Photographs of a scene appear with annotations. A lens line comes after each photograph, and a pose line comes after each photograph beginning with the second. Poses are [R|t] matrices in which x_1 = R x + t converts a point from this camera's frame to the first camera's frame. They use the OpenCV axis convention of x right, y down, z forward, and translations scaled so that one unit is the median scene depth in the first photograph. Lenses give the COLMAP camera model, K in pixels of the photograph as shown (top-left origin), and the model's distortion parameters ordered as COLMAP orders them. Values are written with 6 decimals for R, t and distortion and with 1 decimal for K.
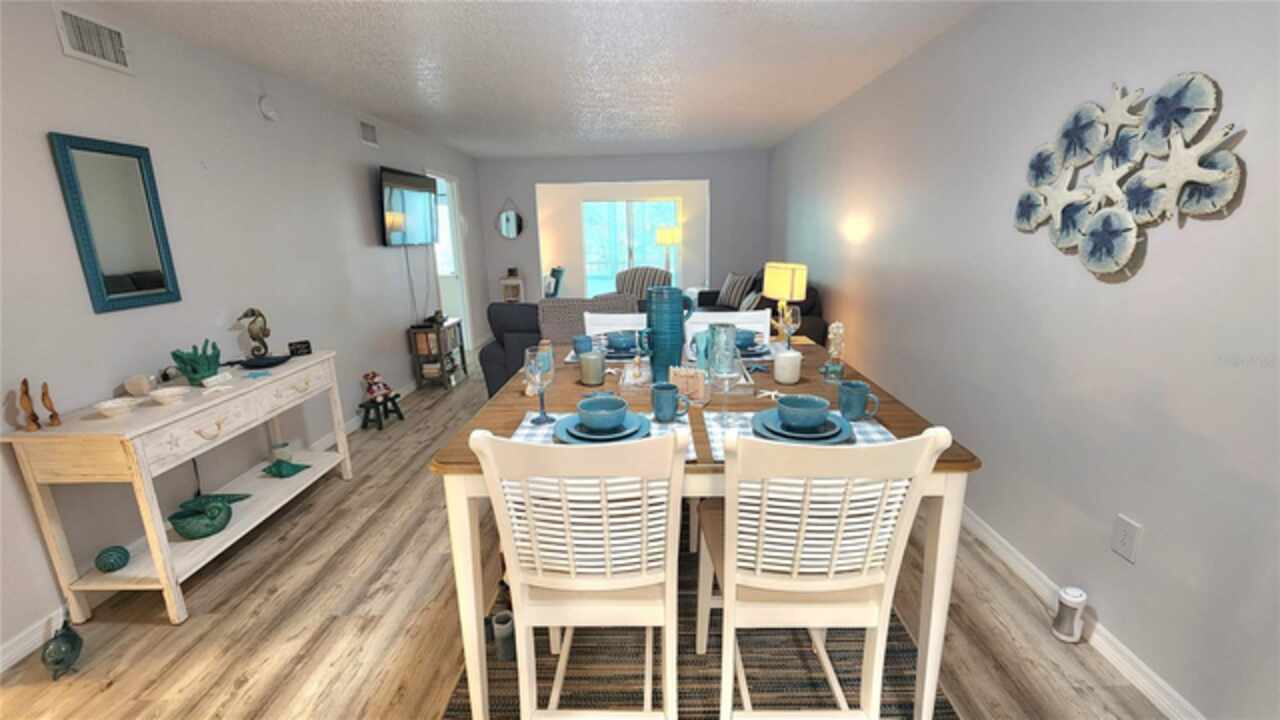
lens RADIAL K [[520.1, 0, 641.4], [0, 520.1, 360.1], [0, 0, 1]] dist [0.001775, -0.001139]
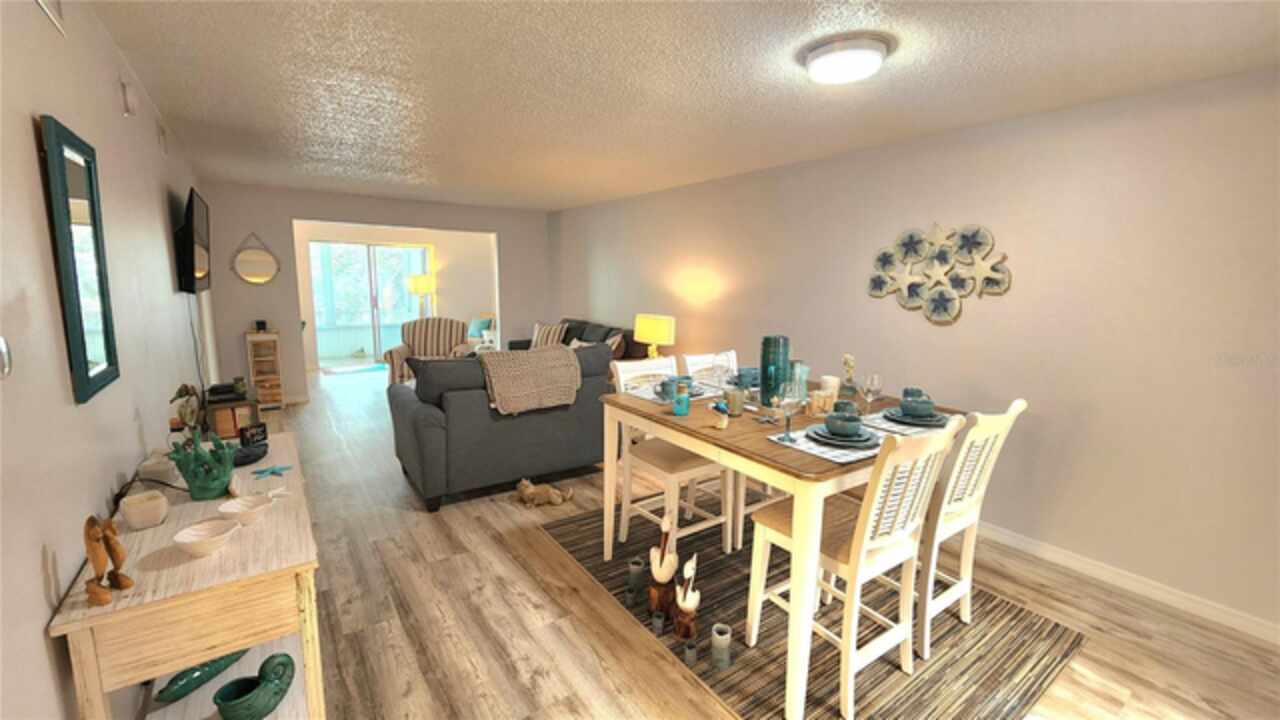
lens RADIAL K [[520.1, 0, 639.2], [0, 520.1, 362.8], [0, 0, 1]] dist [0.001775, -0.001139]
pose [[0.803635, -0.059052, 0.592186, -1.024931], [0.109557, 0.992738, -0.049682, -0.041058], [-0.584951, 0.104804, 0.804269, 0.136911]]
